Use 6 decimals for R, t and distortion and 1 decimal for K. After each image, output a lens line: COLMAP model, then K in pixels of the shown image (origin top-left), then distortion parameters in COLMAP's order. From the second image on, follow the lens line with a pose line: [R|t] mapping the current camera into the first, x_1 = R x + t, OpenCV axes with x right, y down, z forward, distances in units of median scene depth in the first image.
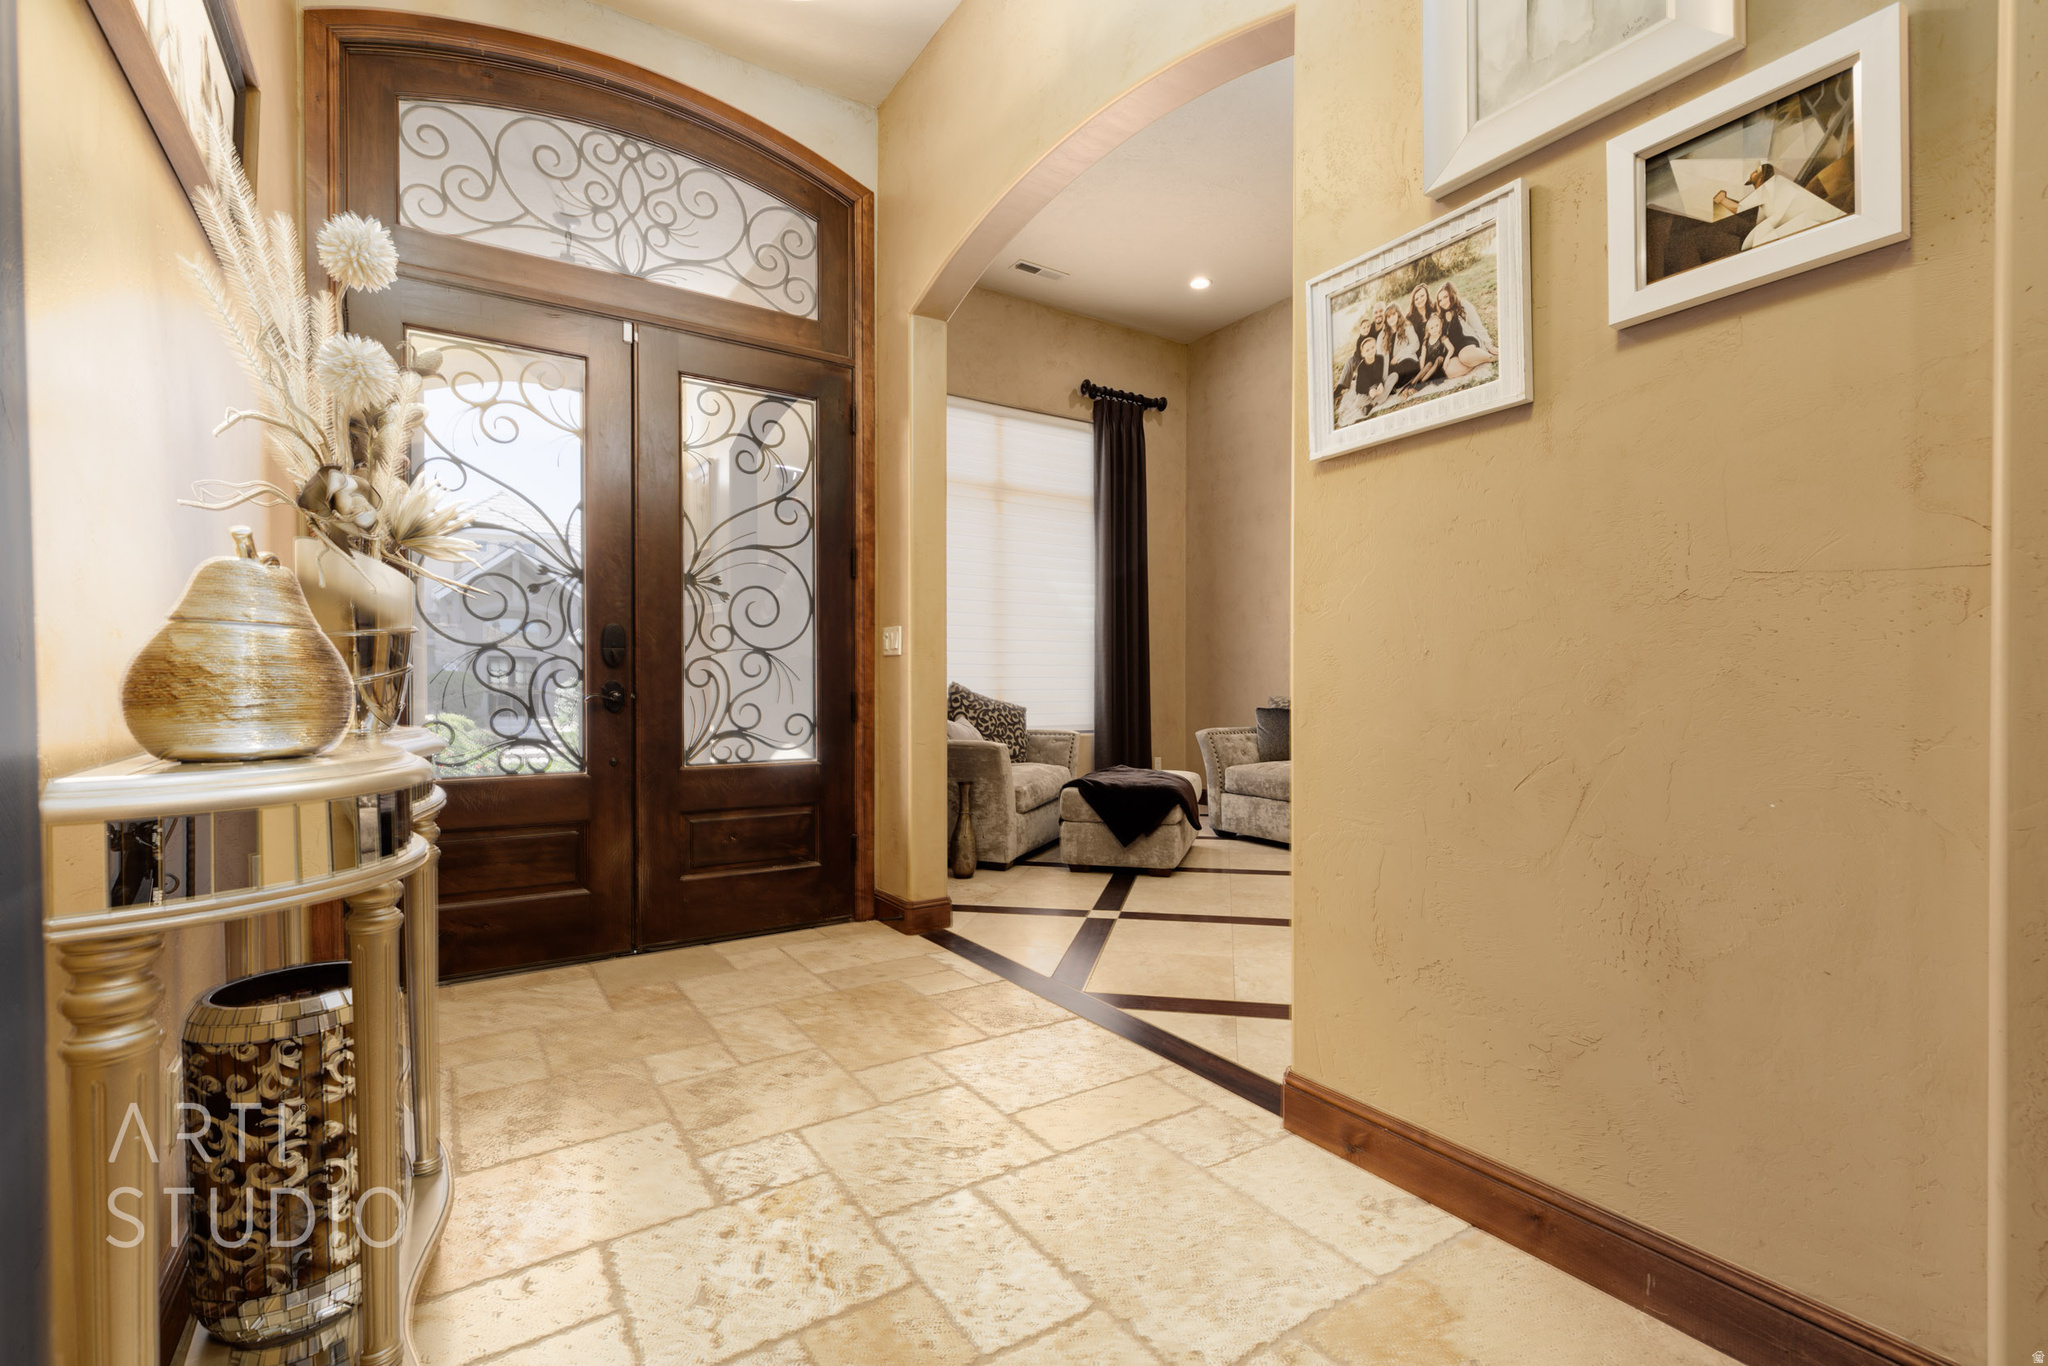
lens RADIAL K [[916.9, 0, 1042.1], [0, 916.9, 689.8], [0, 0, 1]] dist [0.008612, -0.000617]
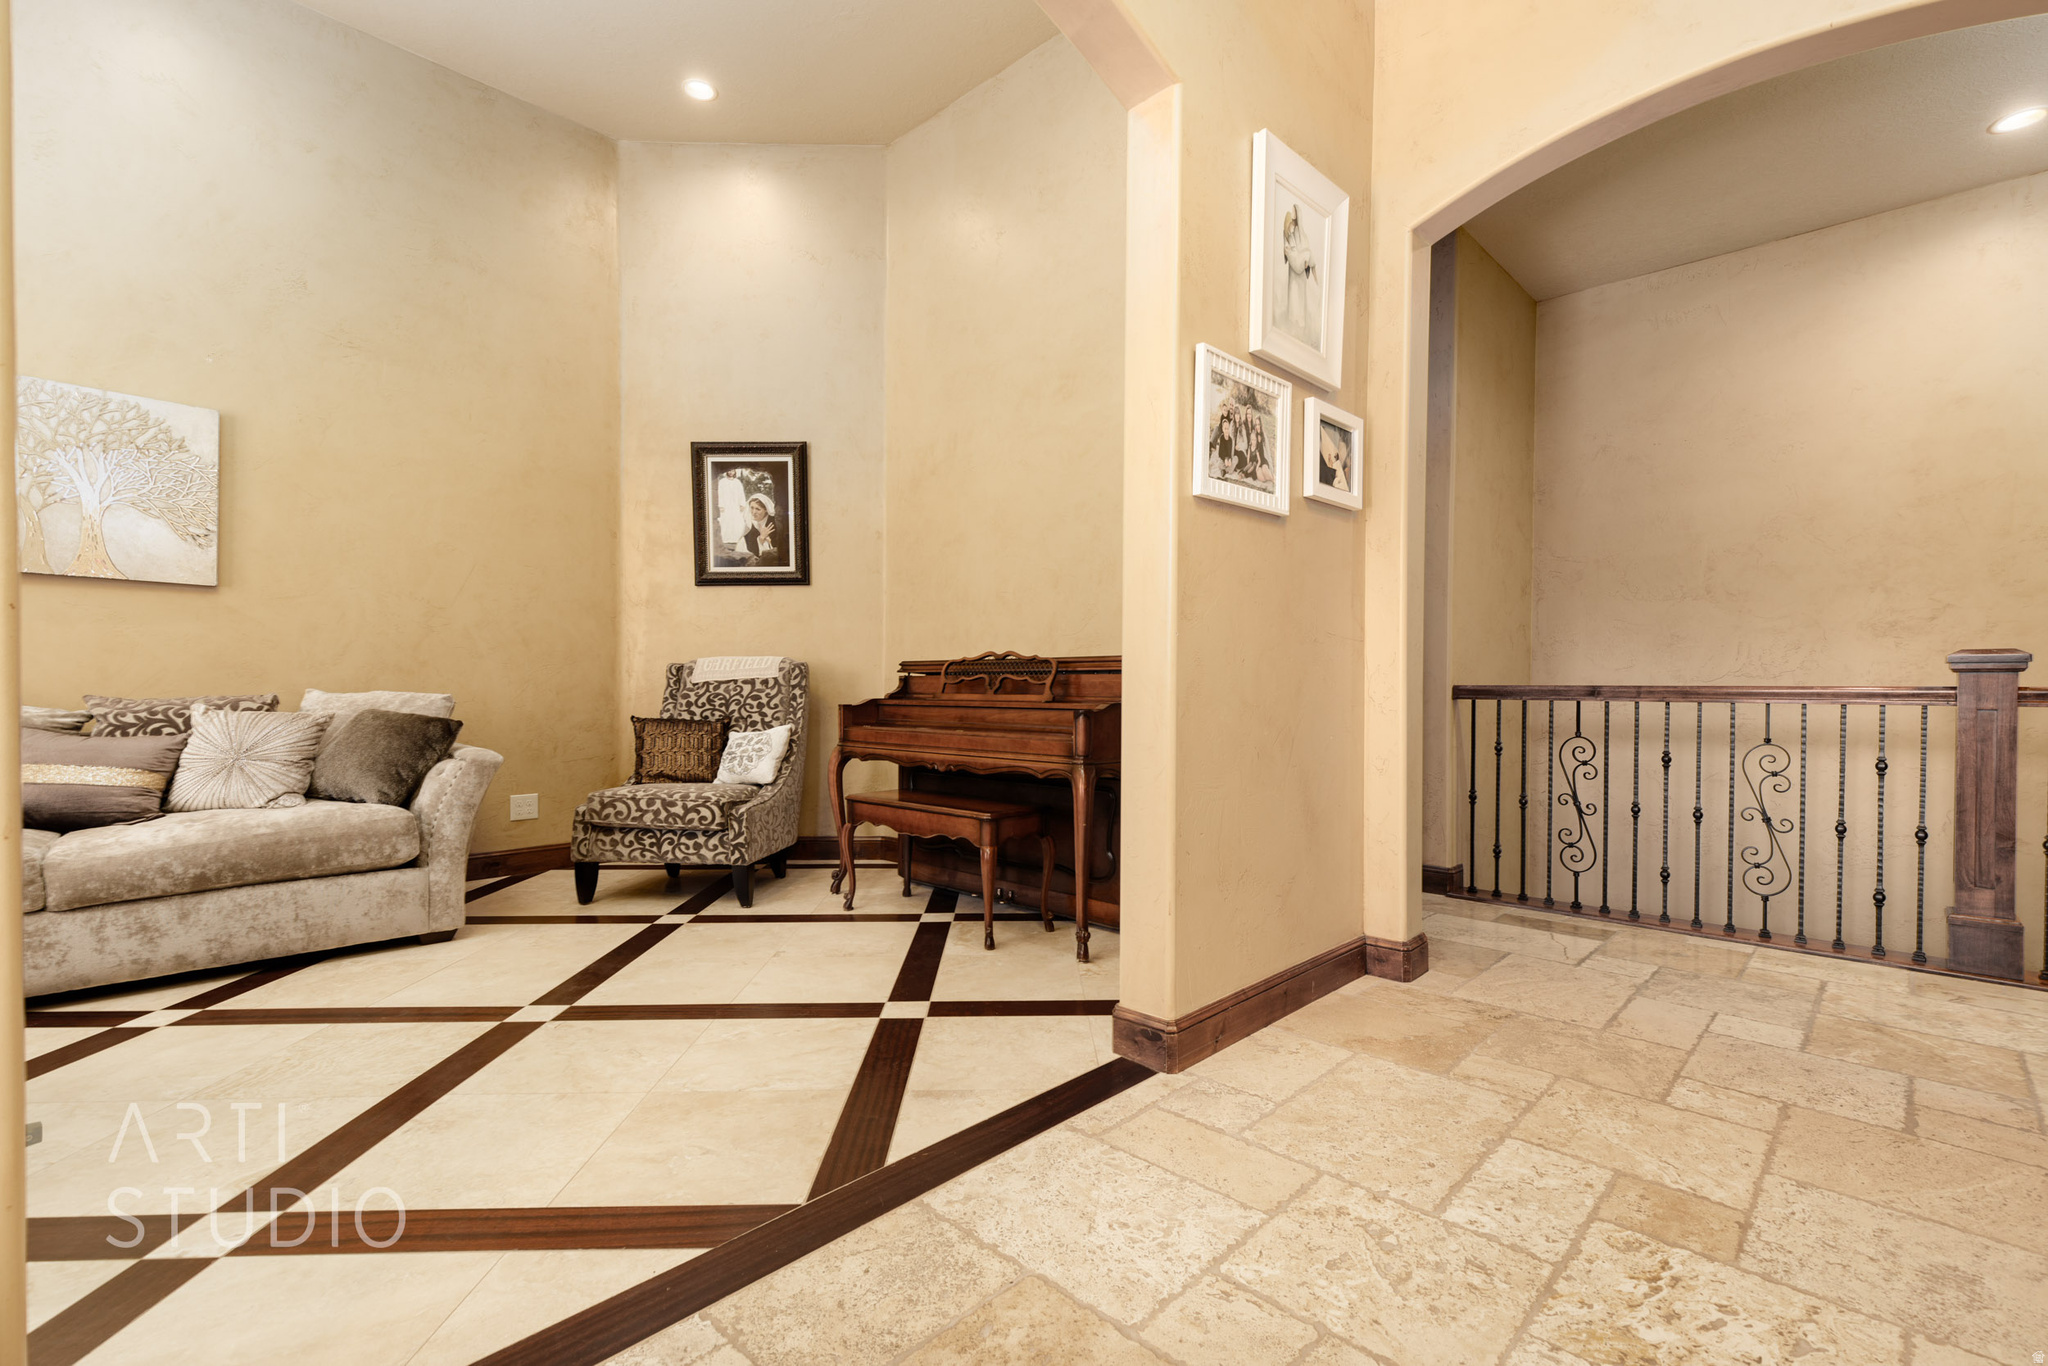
lens RADIAL K [[916.9, 0, 1036.3], [0, 916.9, 692.5], [0, 0, 1]] dist [0.008612, -0.000617]
pose [[-0.218919, -0.008429, 0.975707, -0.553642], [-0.001554, 0.999964, 0.008289, -0.000592], [-0.975742, 0.000298, -0.218924, 0.982199]]
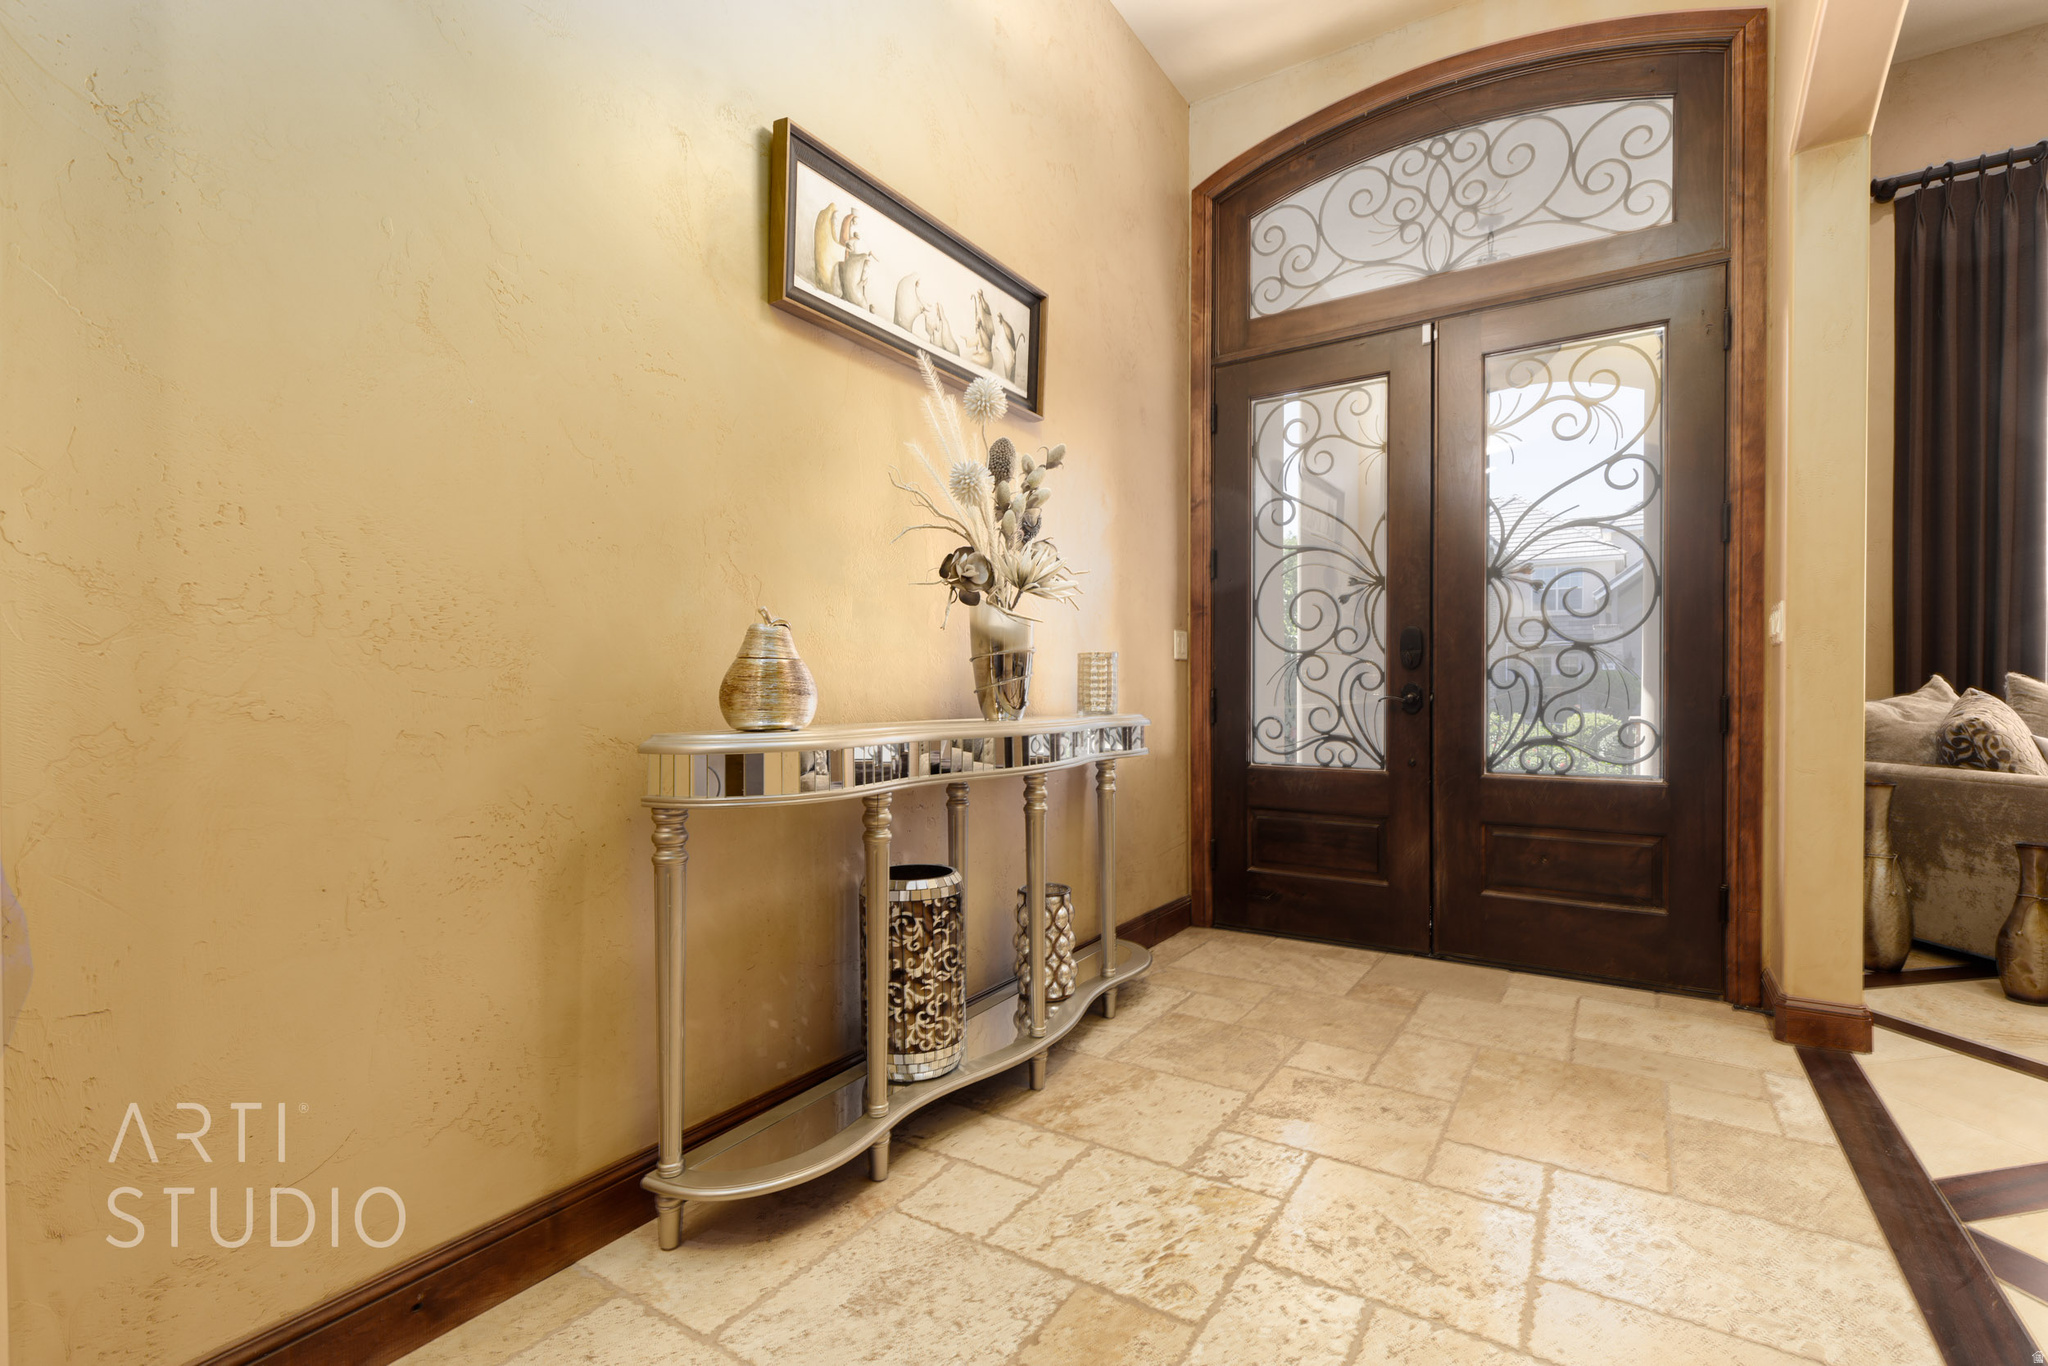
lens RADIAL K [[916.9, 0, 1041.3], [0, 916.9, 688.9], [0, 0, 1]] dist [0.008612, -0.000617]
pose [[0.405168, 0.000781, -0.914242, 0.337940], [-0.001496, 0.999999, 0.000191, -0.002643], [0.914241, 0.001291, 0.405168, 0.243998]]
